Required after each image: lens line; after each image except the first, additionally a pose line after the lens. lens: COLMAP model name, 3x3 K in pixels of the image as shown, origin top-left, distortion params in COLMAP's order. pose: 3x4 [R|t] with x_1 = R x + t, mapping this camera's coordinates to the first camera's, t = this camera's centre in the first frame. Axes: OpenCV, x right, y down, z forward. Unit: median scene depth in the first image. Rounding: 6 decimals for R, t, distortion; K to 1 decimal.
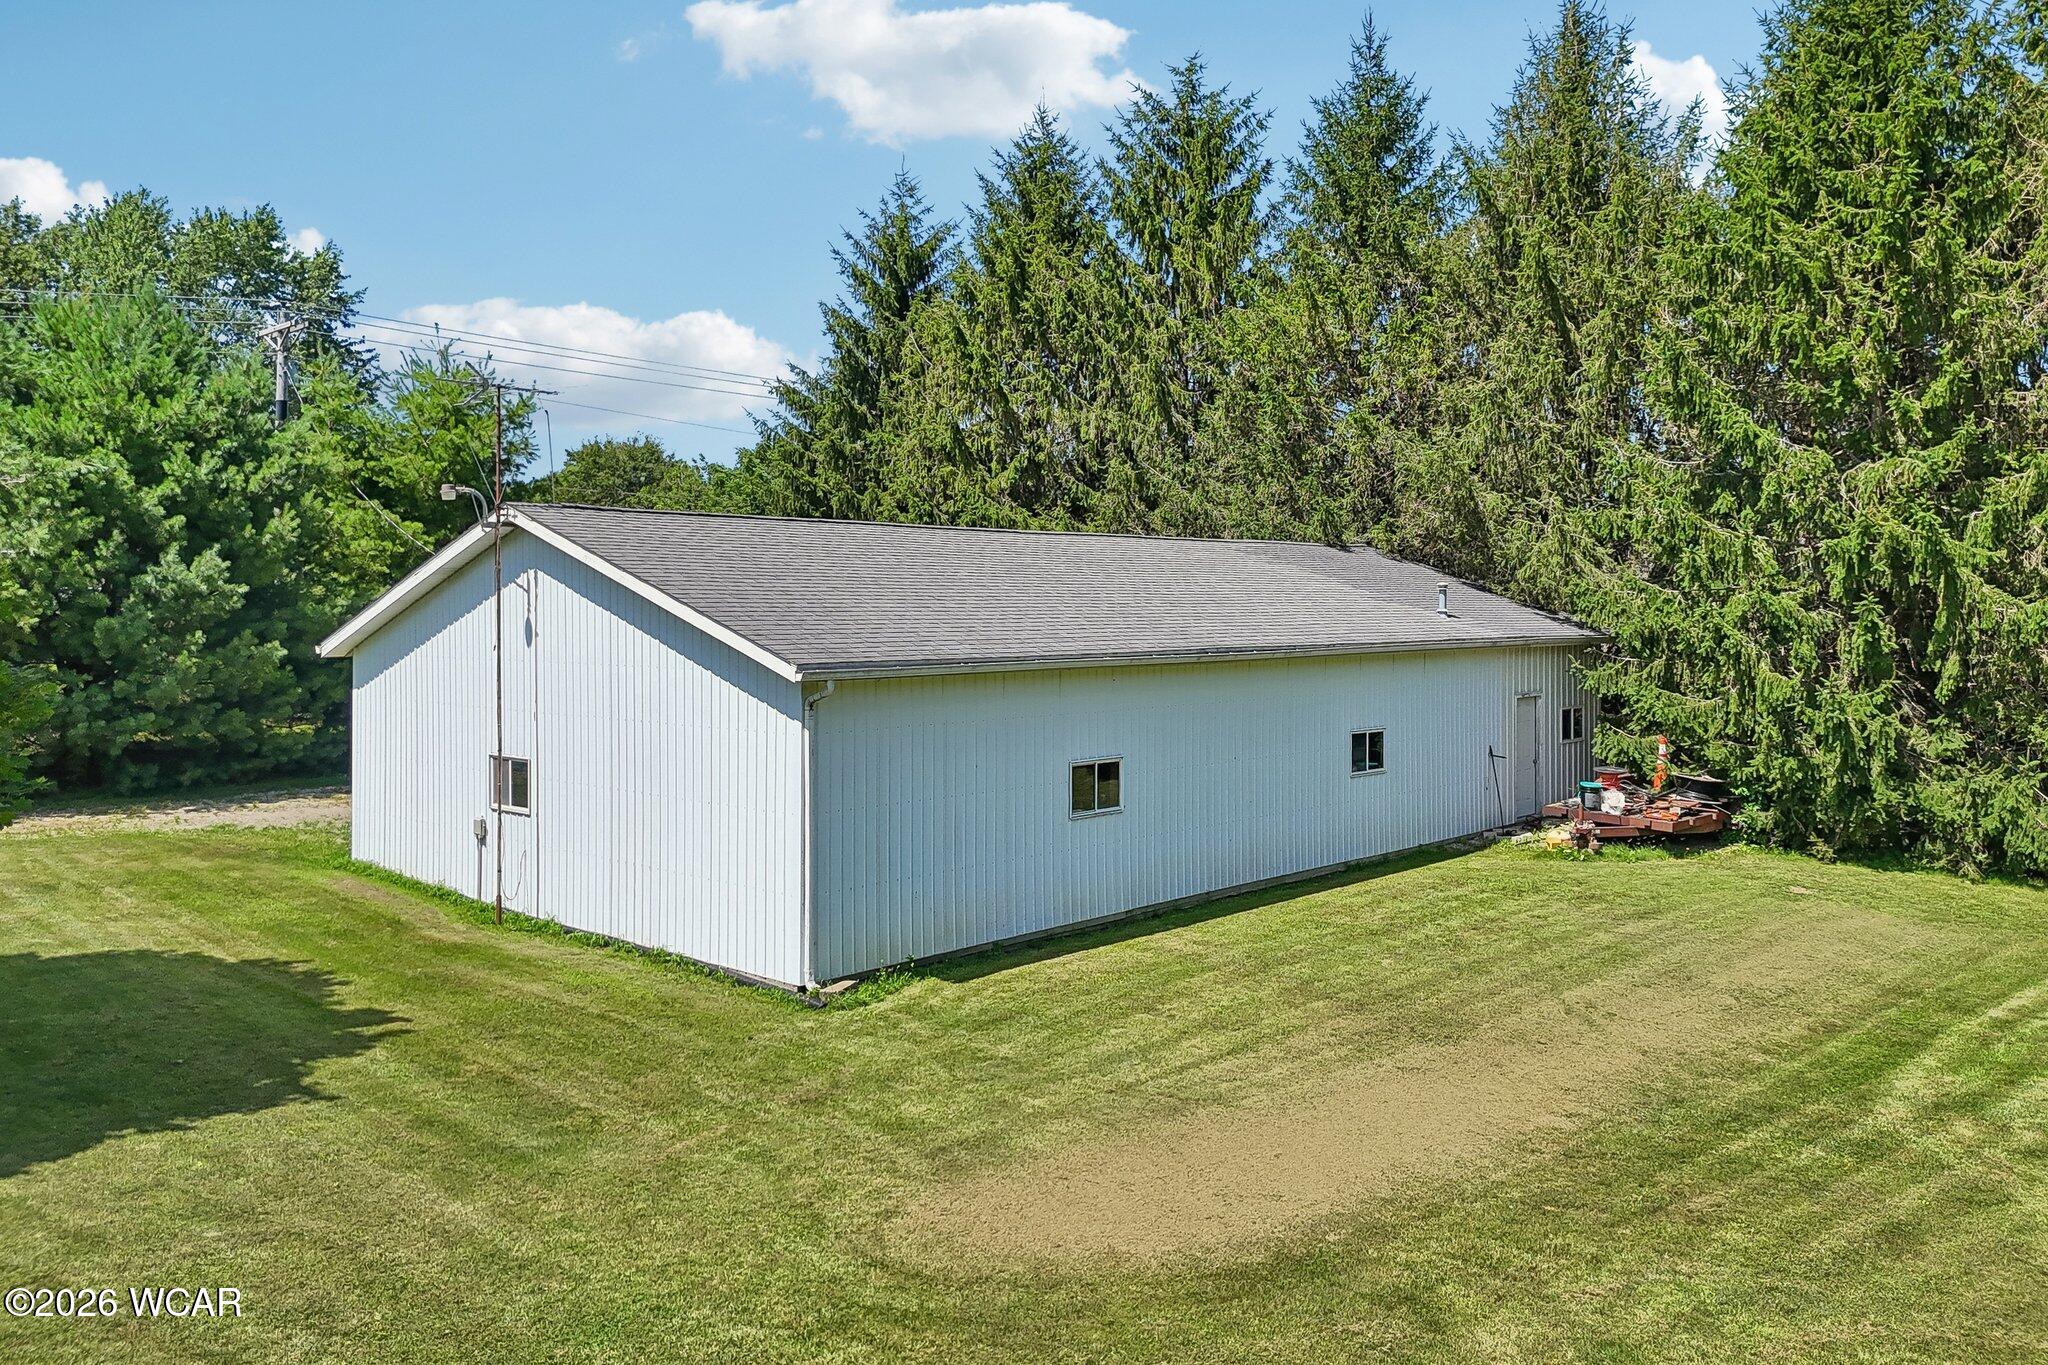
lens RADIAL K [[1464.1, 0, 1026.6], [0, 1464.1, 645.4], [0, 0, 1]] dist [0.091972, -0.101971]
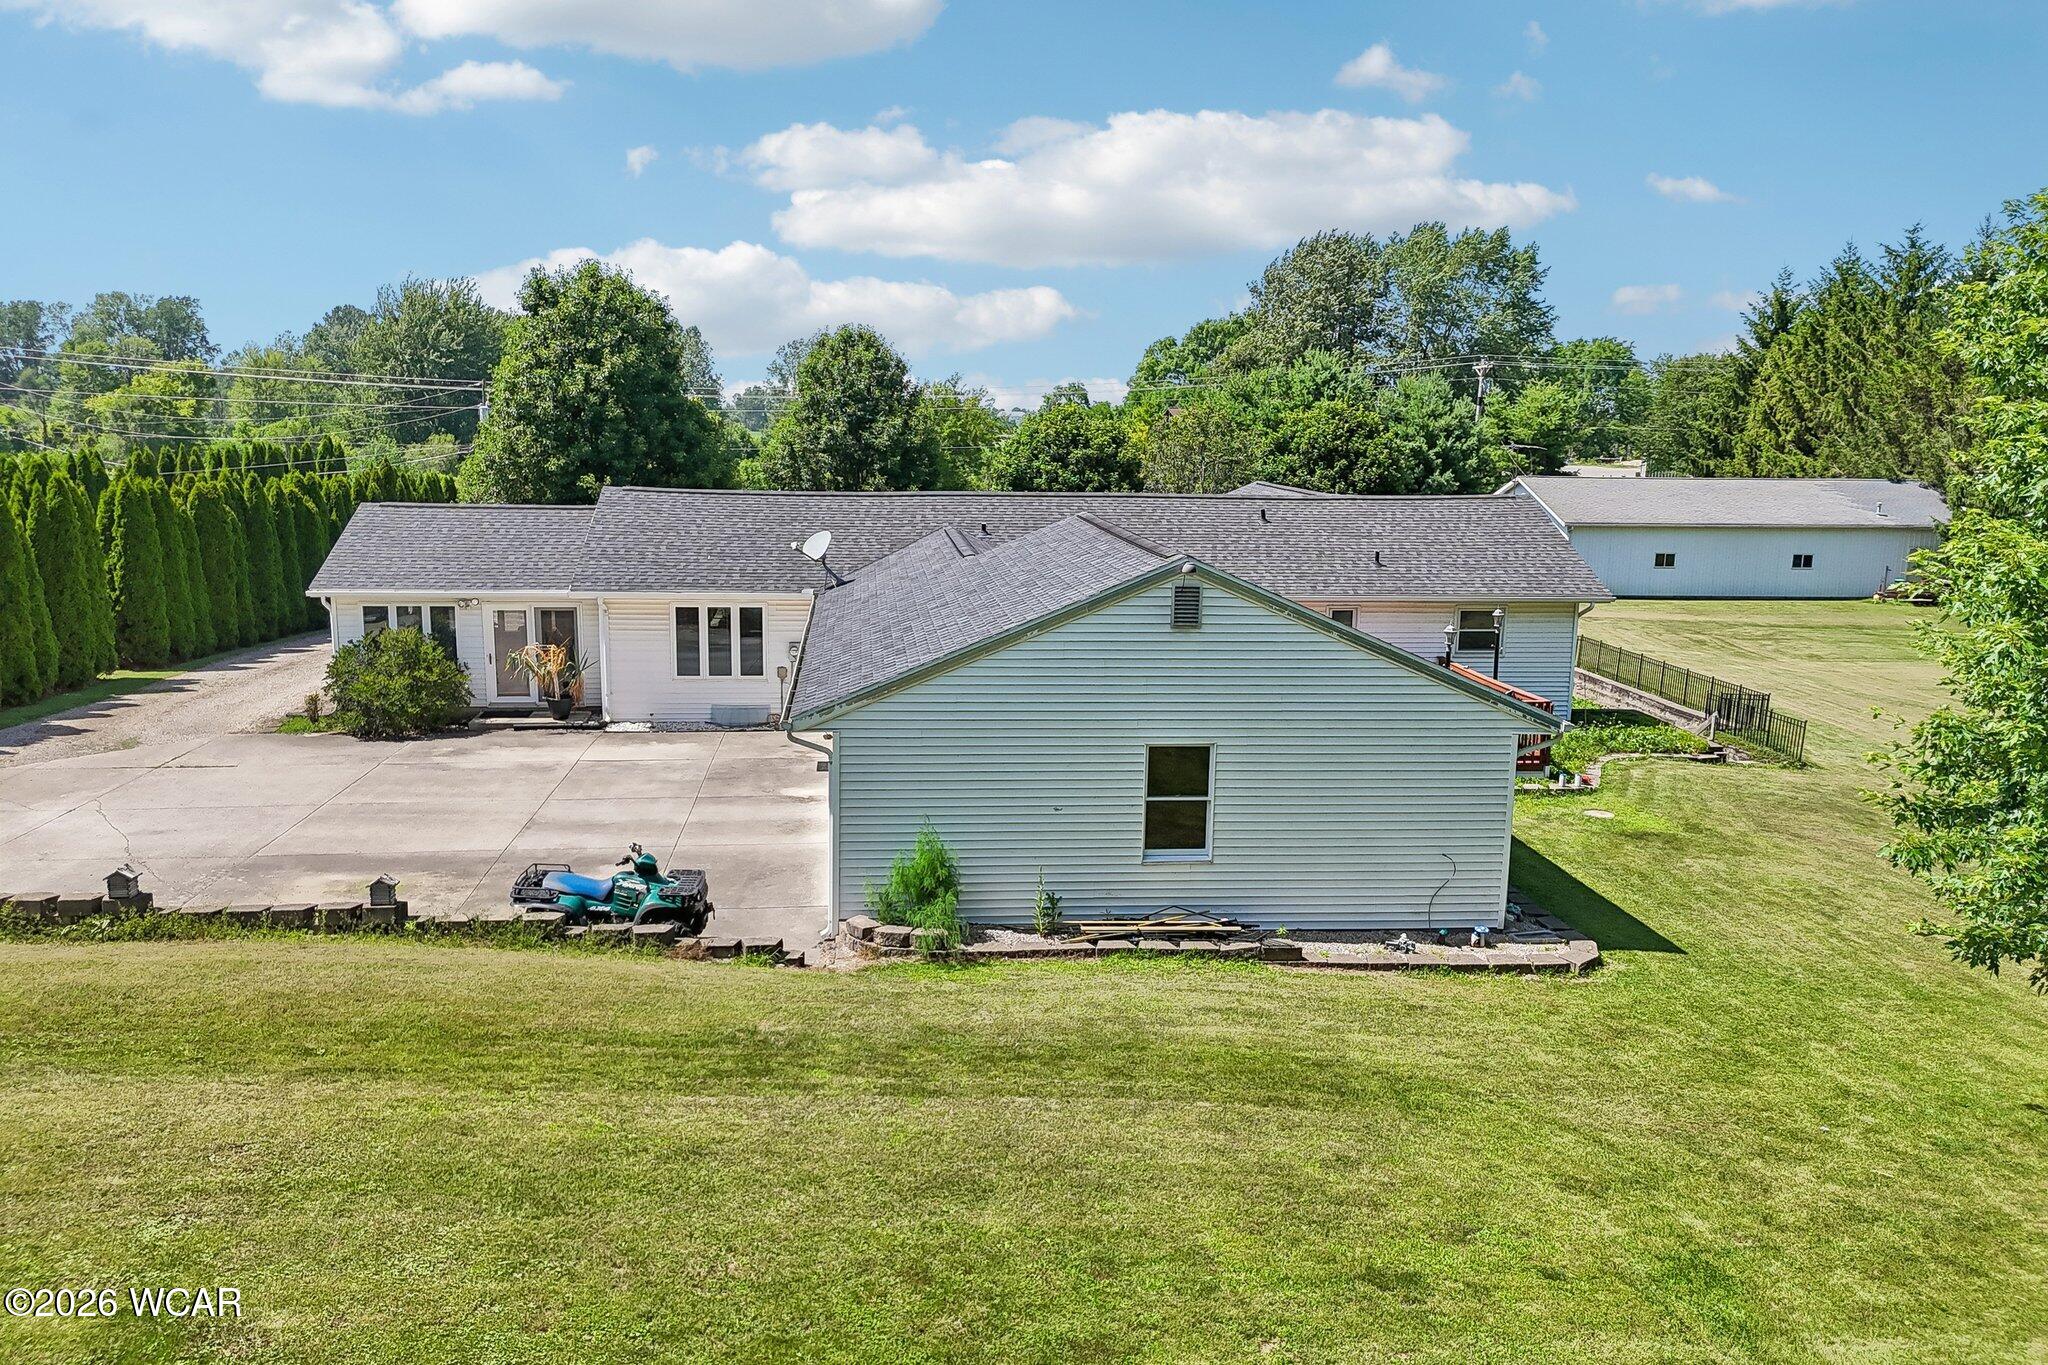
lens RADIAL K [[1464.1, 0, 1026.6], [0, 1464.1, 645.4], [0, 0, 1]] dist [0.091972, -0.101971]
pose [[0.713889, 0.114697, -0.690802, 0.893935], [-0.030191, 0.990619, 0.133278, -0.082759], [0.699608, -0.074290, 0.710655, -1.650386]]
